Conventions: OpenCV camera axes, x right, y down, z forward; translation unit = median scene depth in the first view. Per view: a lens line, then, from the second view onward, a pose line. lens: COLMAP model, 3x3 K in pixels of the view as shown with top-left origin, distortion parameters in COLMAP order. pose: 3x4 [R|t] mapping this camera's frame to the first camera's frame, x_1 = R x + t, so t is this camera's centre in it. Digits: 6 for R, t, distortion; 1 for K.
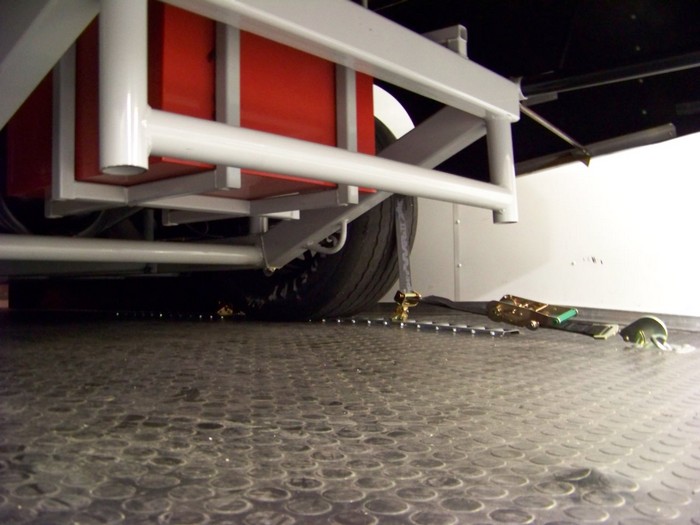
lens RADIAL K [[775.9, 0, 350.0], [0, 775.9, 263.4], [0, 0, 1]] dist [-0.029891, 0.000000]
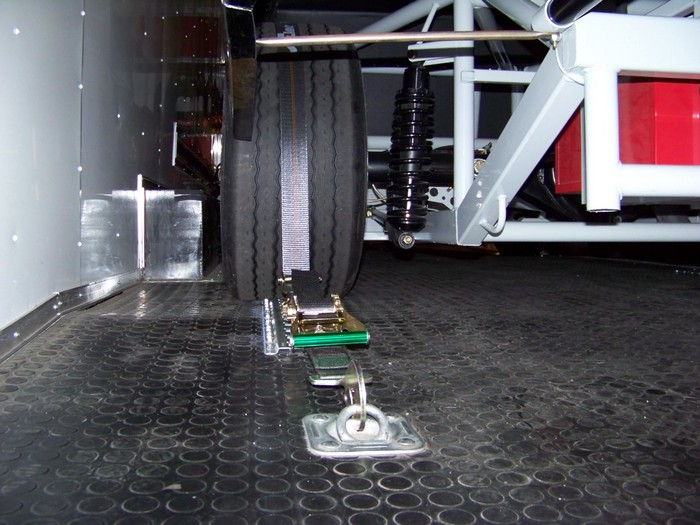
lens RADIAL K [[775.9, 0, 350.4], [0, 775.9, 263.6], [0, 0, 1]] dist [-0.029891, 0.000000]
pose [[0.736872, 0.038469, -0.674936, 0.425893], [0.019173, 0.996789, 0.077747, -0.175715], [0.675760, -0.070230, 0.733769, -0.479430]]
